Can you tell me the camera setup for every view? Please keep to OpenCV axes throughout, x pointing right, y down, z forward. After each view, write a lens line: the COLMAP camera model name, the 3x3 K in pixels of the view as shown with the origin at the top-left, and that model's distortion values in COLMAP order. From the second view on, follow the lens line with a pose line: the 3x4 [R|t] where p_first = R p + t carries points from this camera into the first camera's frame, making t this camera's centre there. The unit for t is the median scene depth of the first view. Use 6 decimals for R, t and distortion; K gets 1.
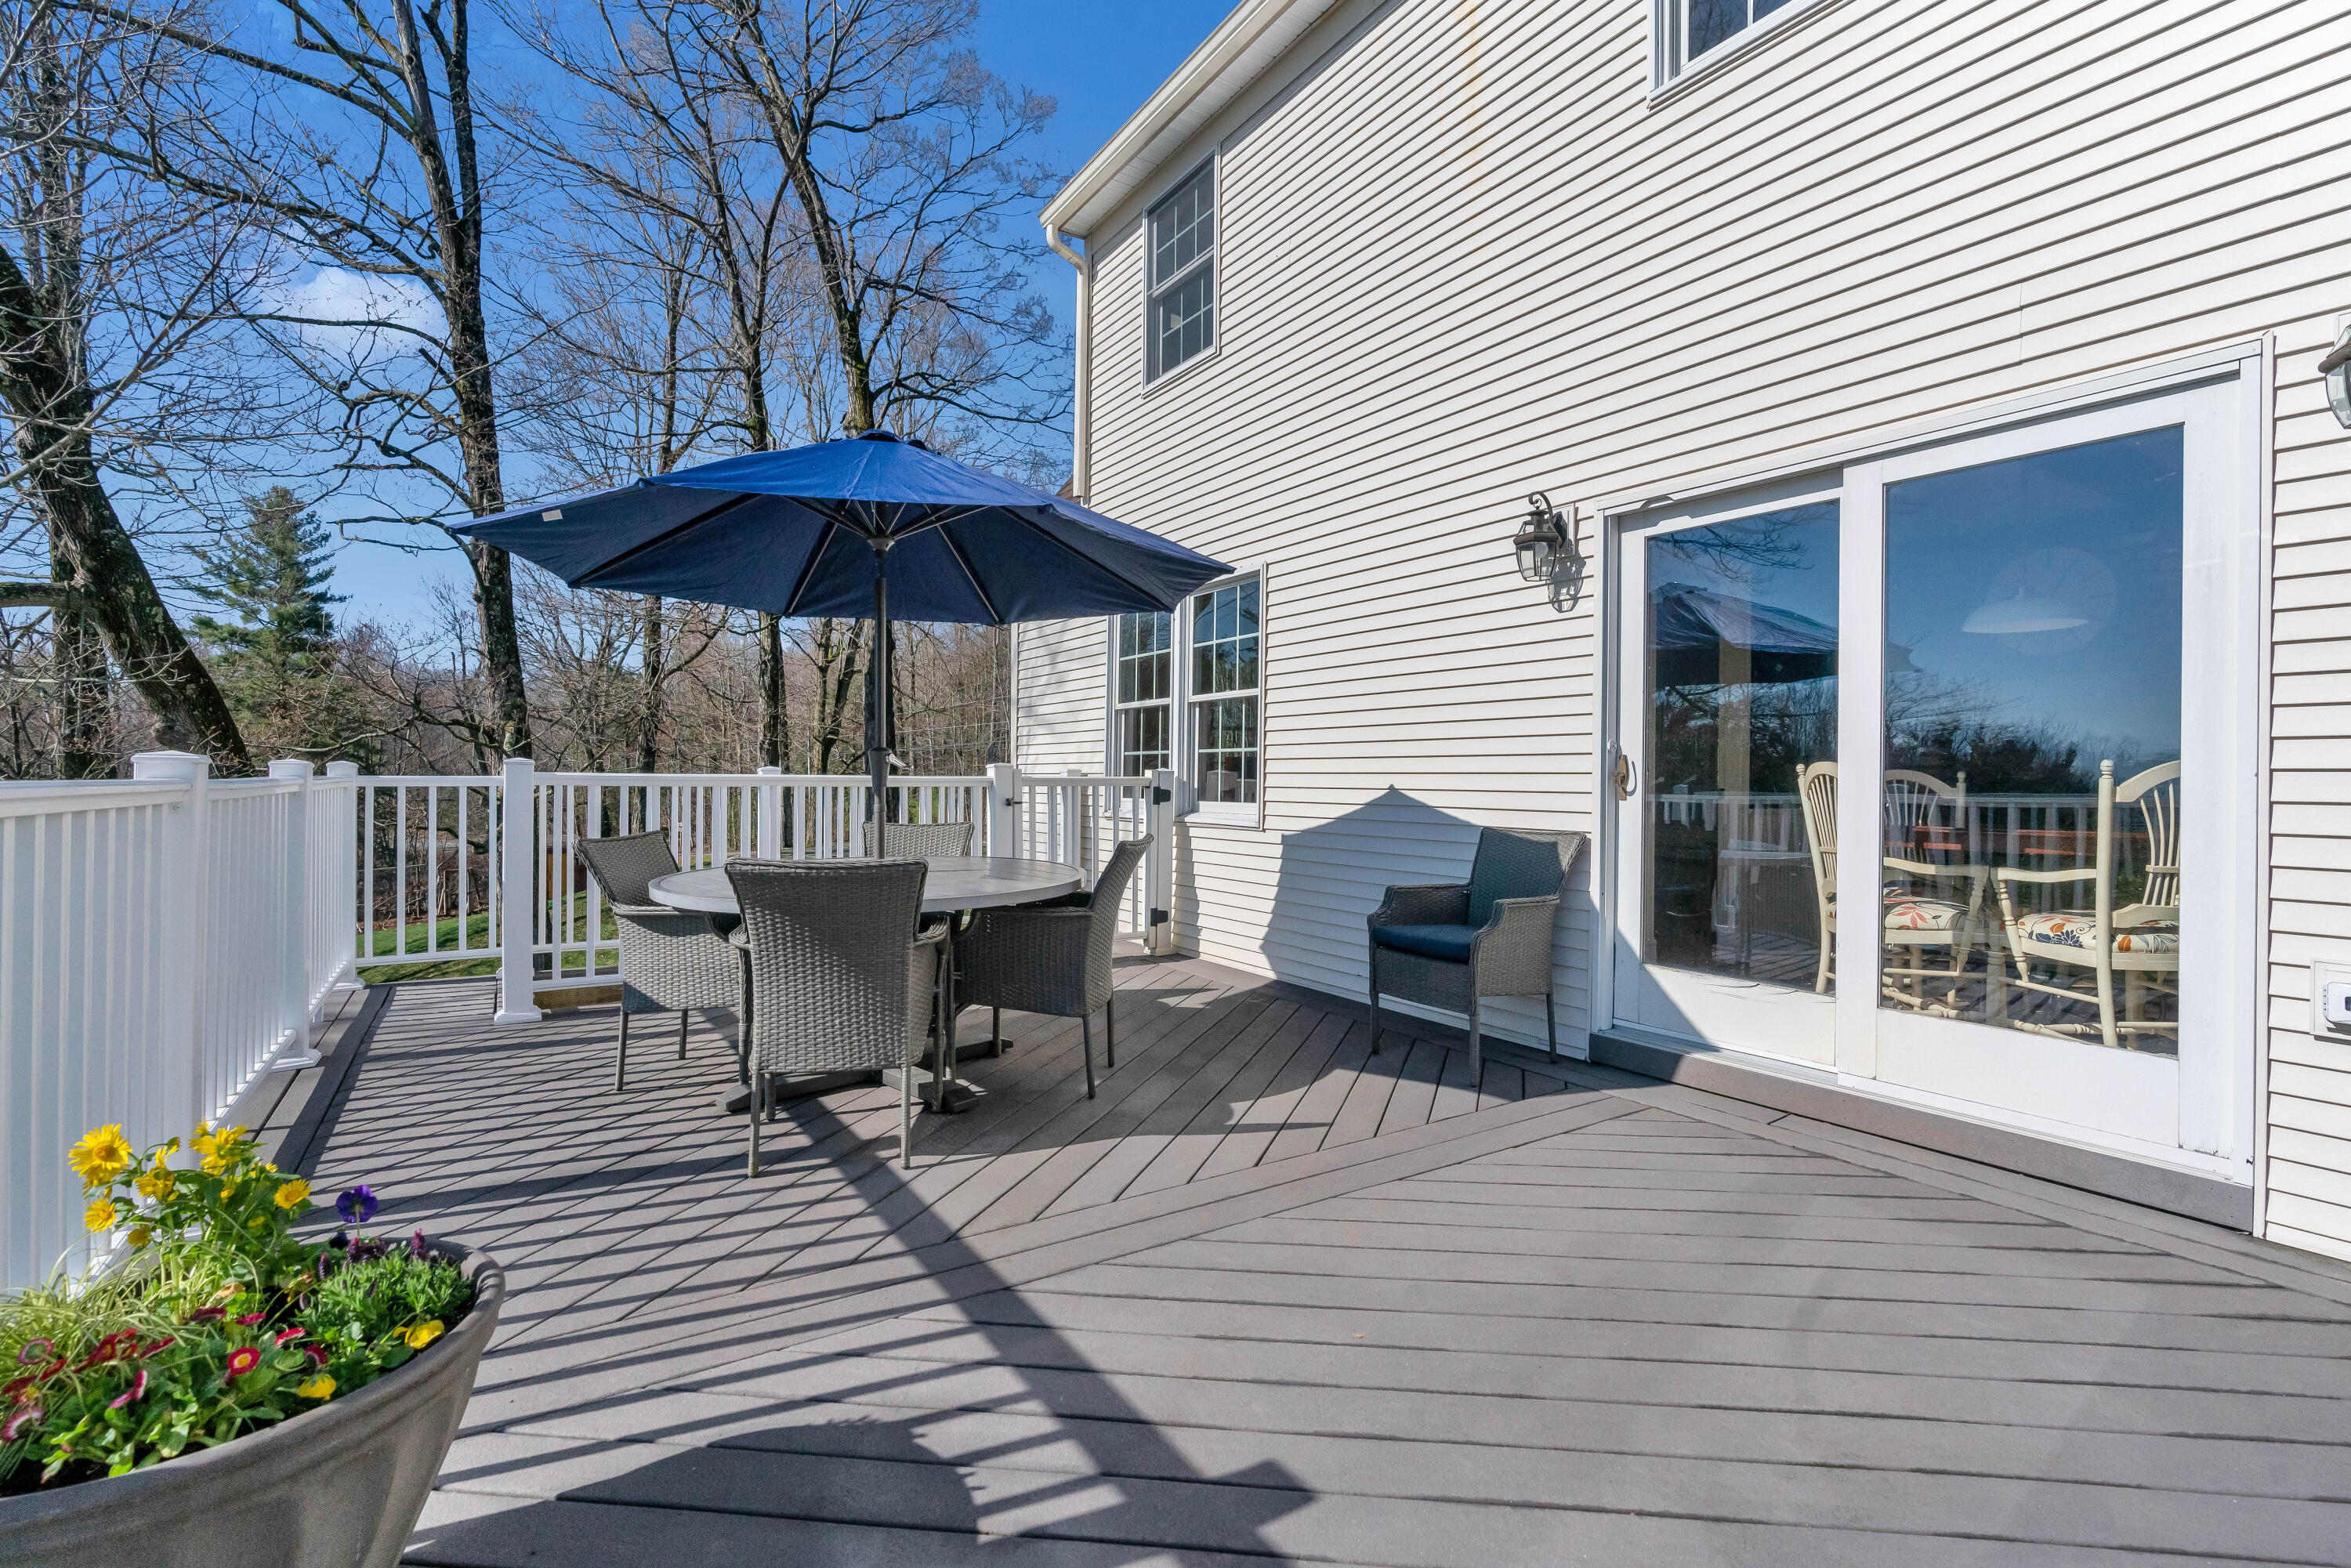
lens RADIAL K [[1056.4, 0, 1175.8], [0, 1056.4, 756.2], [0, 0, 1]] dist [-0.003807, 0.000443]
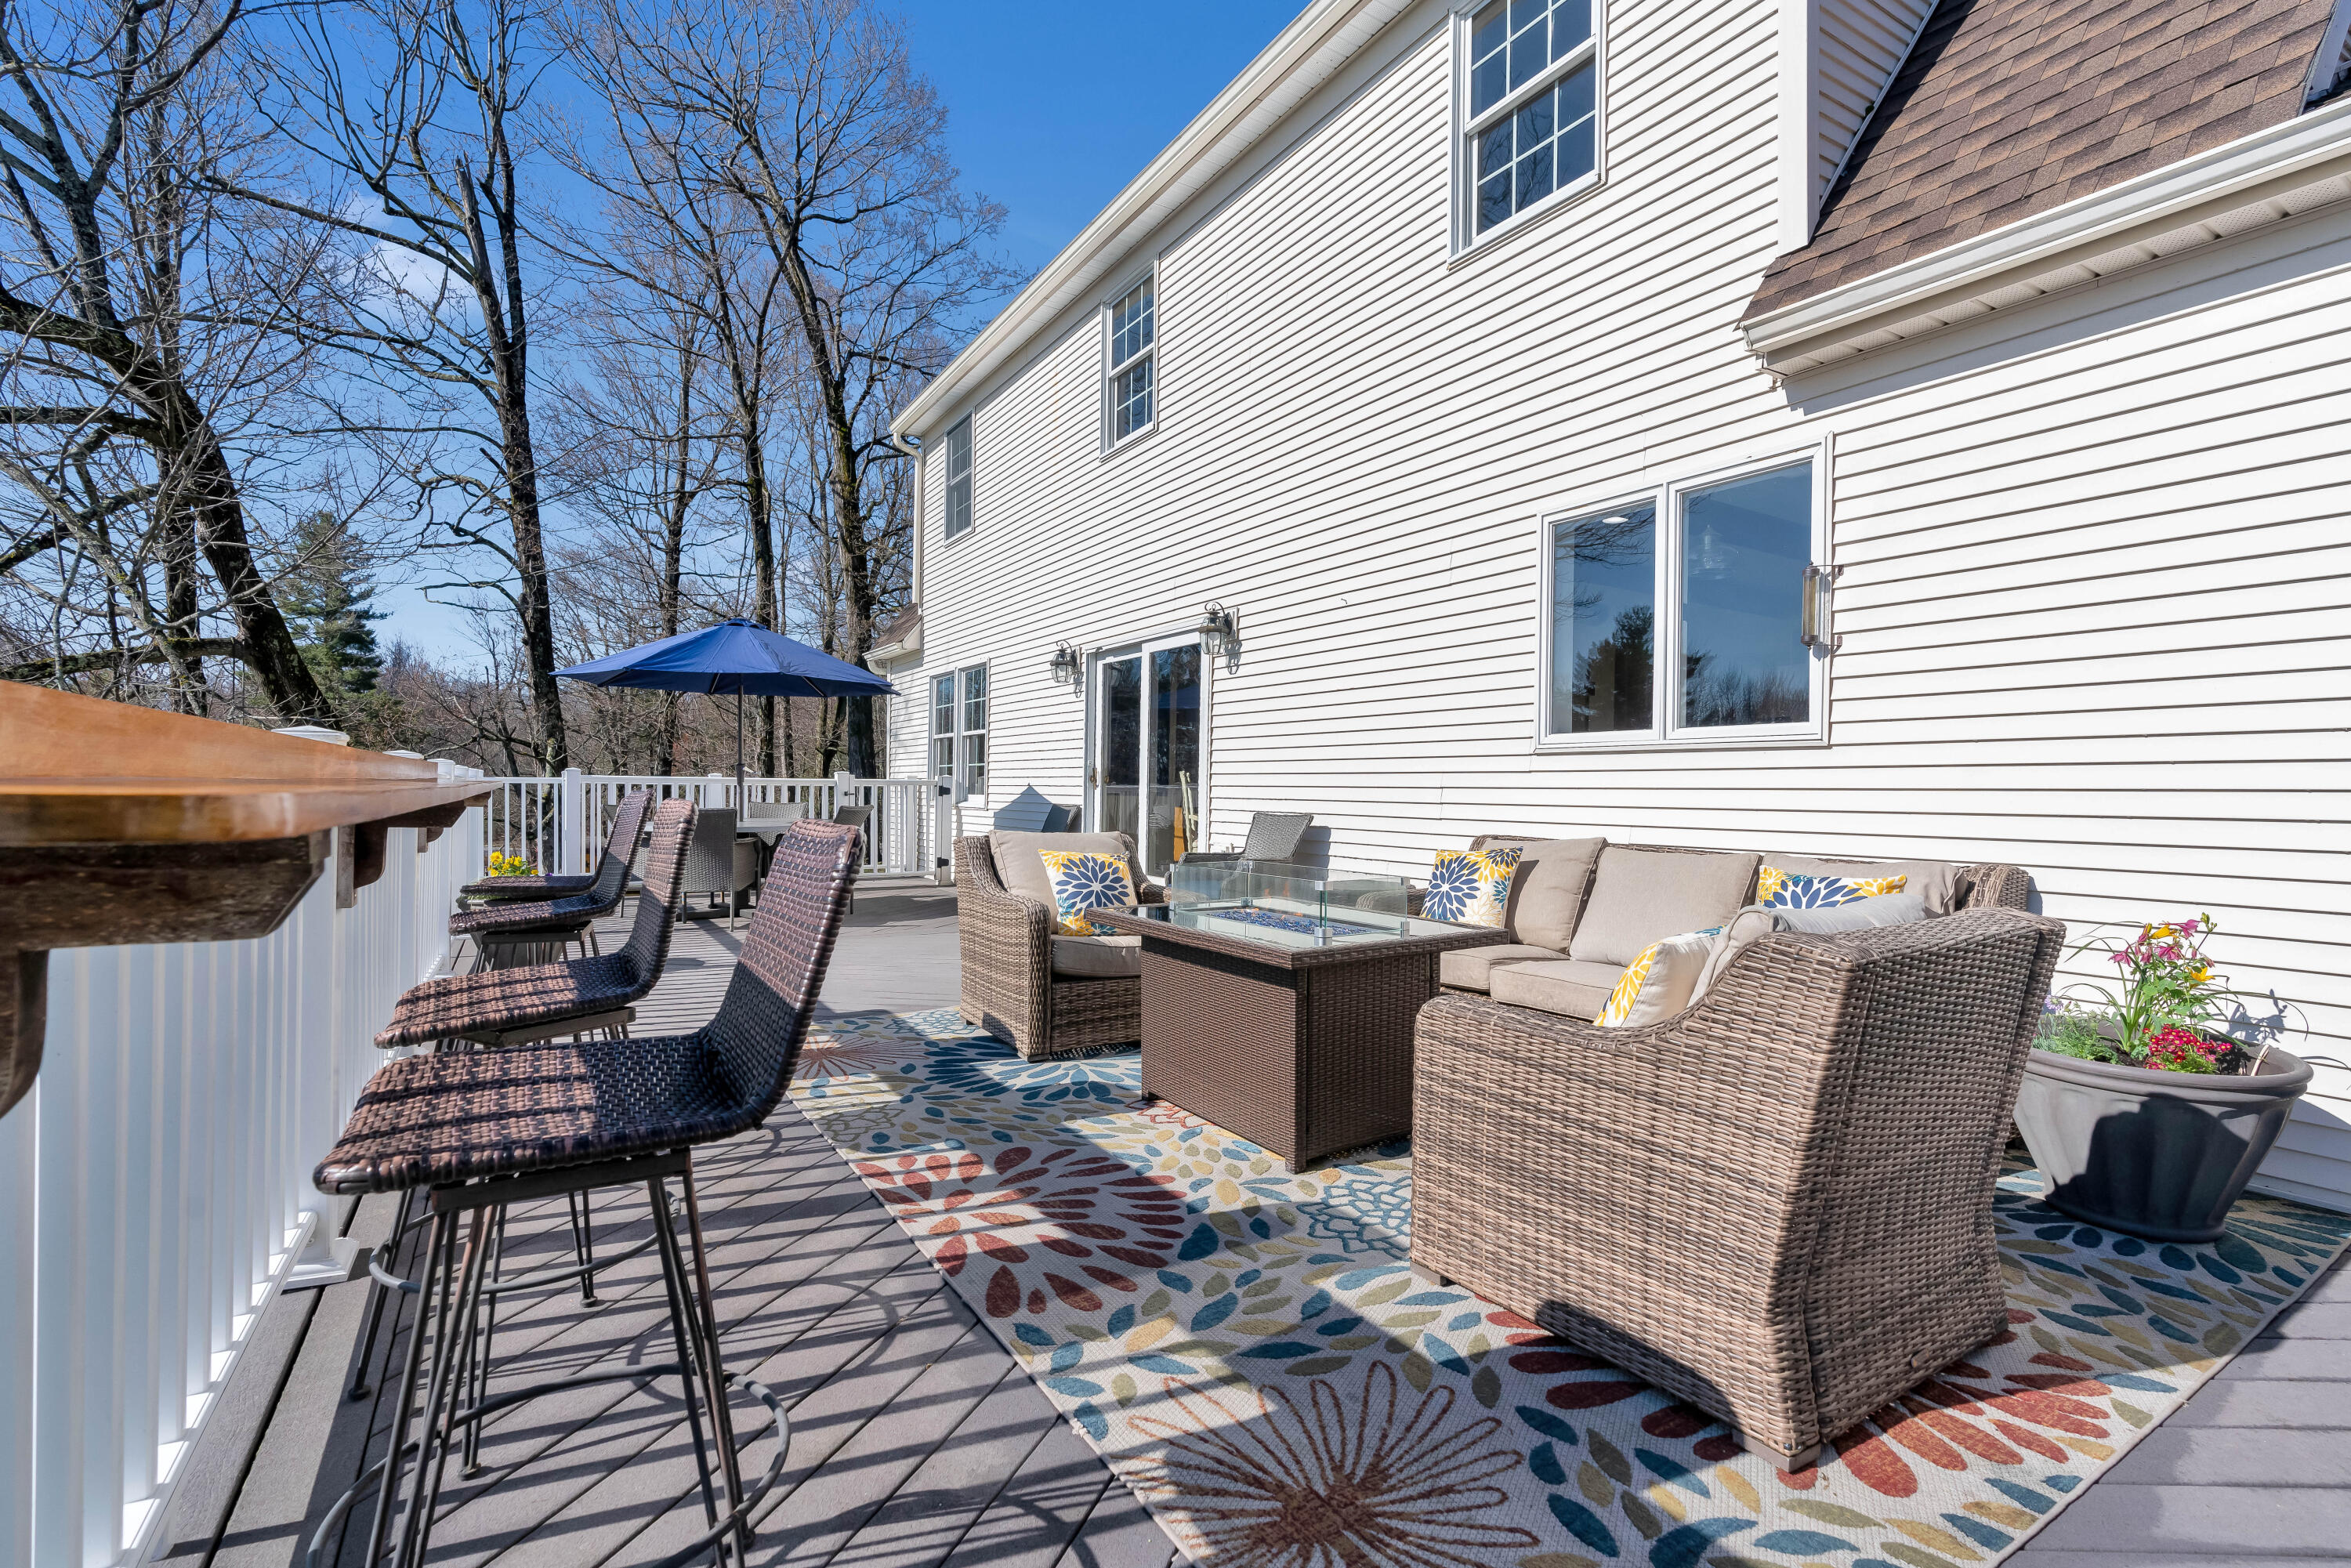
lens RADIAL K [[1050.1, 0, 1175.5], [0, 1050.1, 784.0], [0, 0, 1]] dist [-0.004080, -0.000407]
pose [[0.999852, 0.004075, -0.016697, 0.141118], [-0.003806, 0.999863, 0.016101, -0.000706], [0.016760, -0.016035, 0.999731, -0.247927]]
